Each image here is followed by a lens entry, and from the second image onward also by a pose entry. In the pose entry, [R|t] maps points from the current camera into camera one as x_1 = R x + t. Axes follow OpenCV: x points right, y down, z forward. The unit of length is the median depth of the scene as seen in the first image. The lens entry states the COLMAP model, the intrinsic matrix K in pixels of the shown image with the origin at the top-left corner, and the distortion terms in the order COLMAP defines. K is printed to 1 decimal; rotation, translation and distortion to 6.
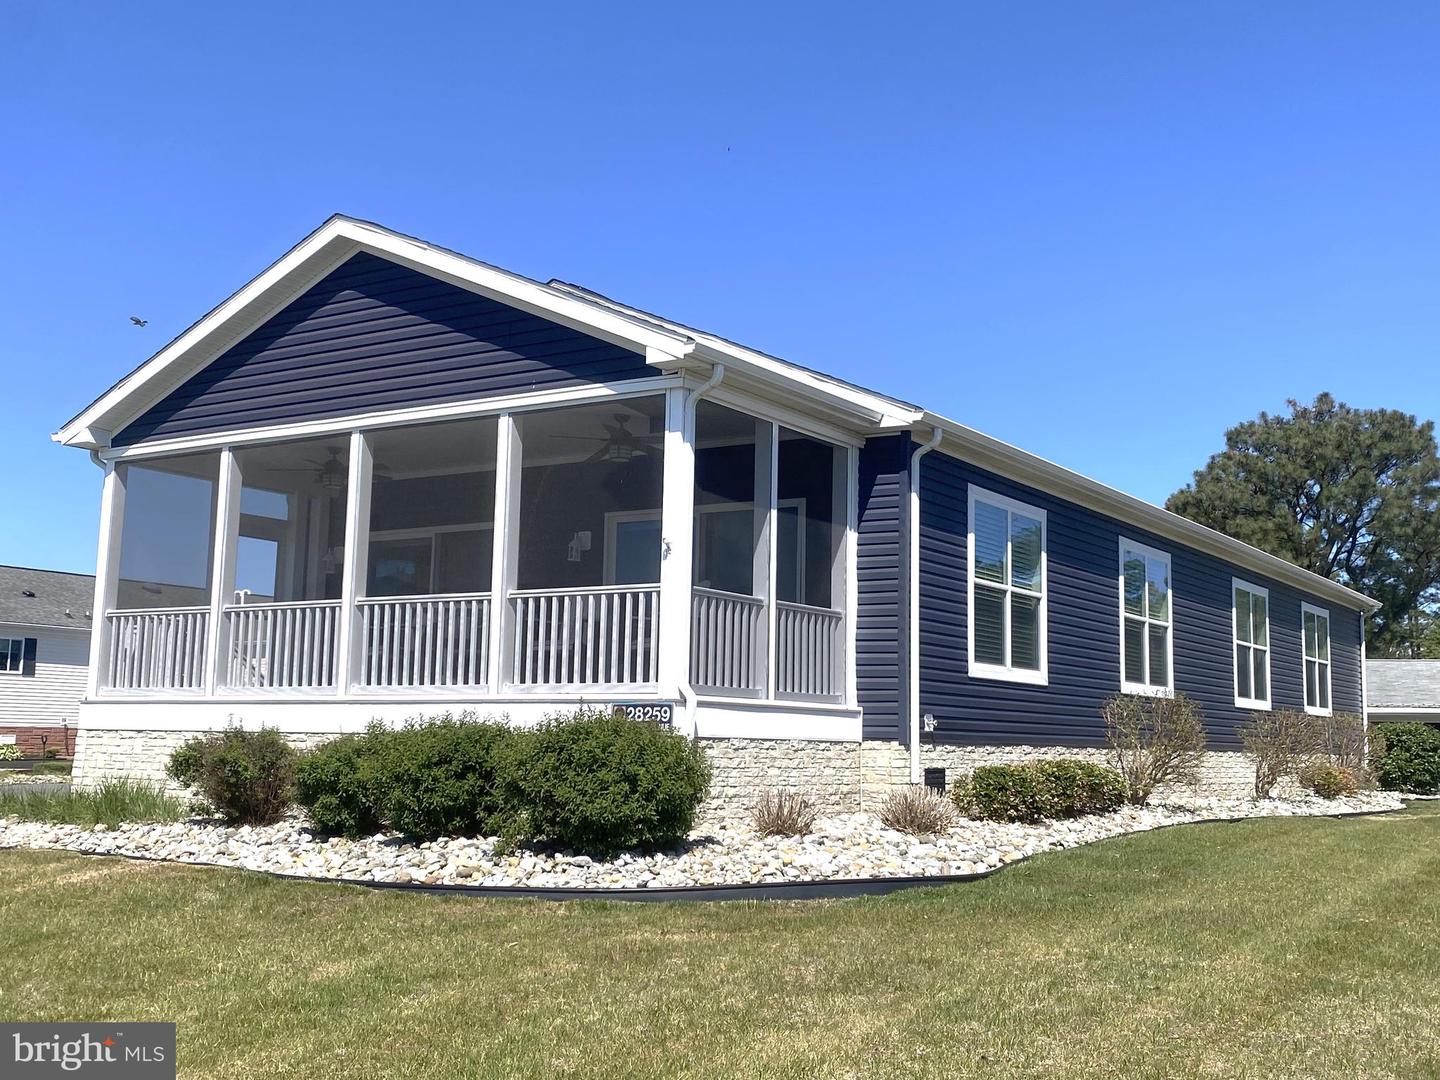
lens RADIAL K [[1582.4, 0, 719.7], [0, 1582.4, 535.6], [0, 0, 1]] dist [-0.004835, 0.000000]
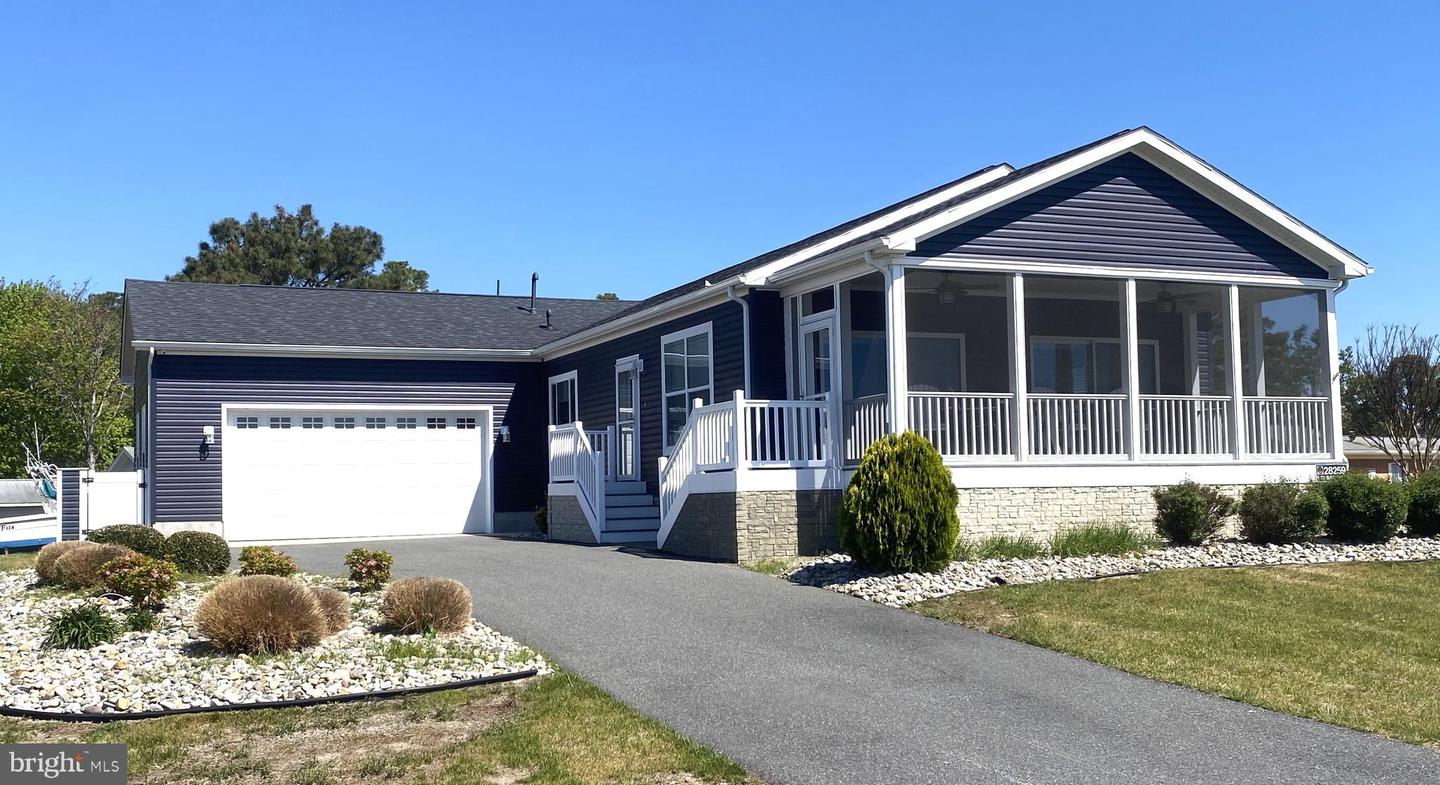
lens RADIAL K [[1491.6, 0, 719.1], [0, 1491.6, 396.7], [0, 0, 1]] dist [-0.017089, 0.000000]
pose [[0.567513, 0.034613, 0.822637, -1.092902], [-0.080710, 0.996643, 0.013745, 0.037496], [-0.819399, -0.074195, 0.568401, 0.371251]]
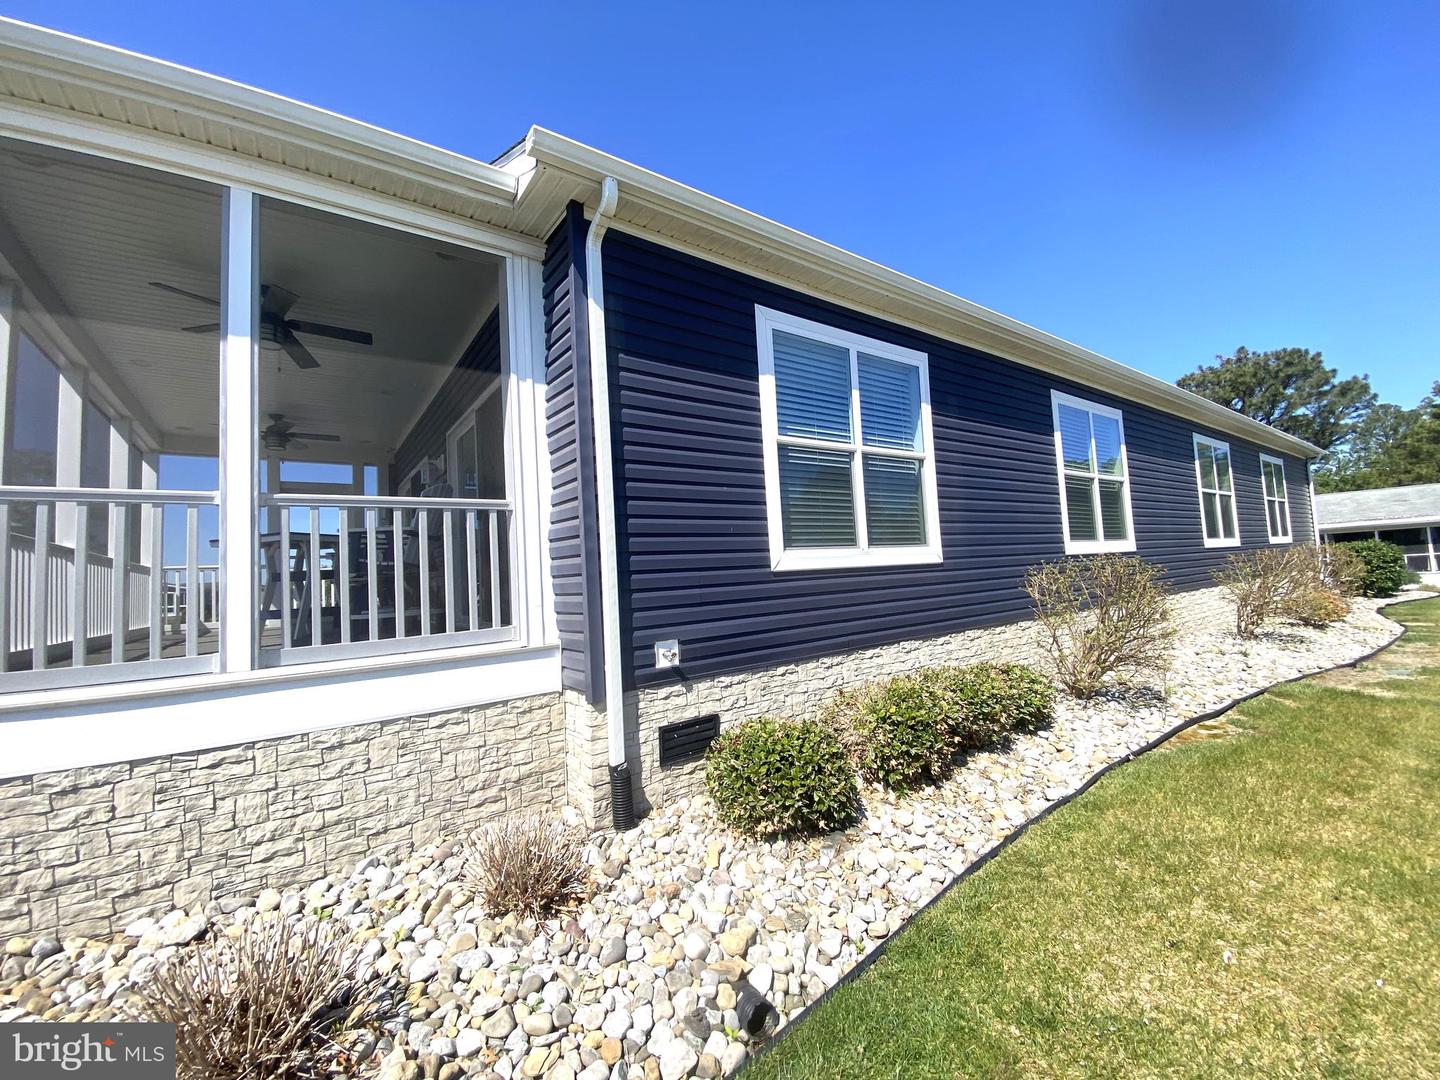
lens RADIAL K [[598.8, 0, 726.8], [0, 598.8, 543.7], [0, 0, 1]] dist [-0.008491, -0.001621]
pose [[0.935125, -0.096951, -0.340796, 0.186443], [0.123923, 0.990582, 0.058232, 0.047399], [0.331941, -0.096687, 0.938332, 0.598351]]
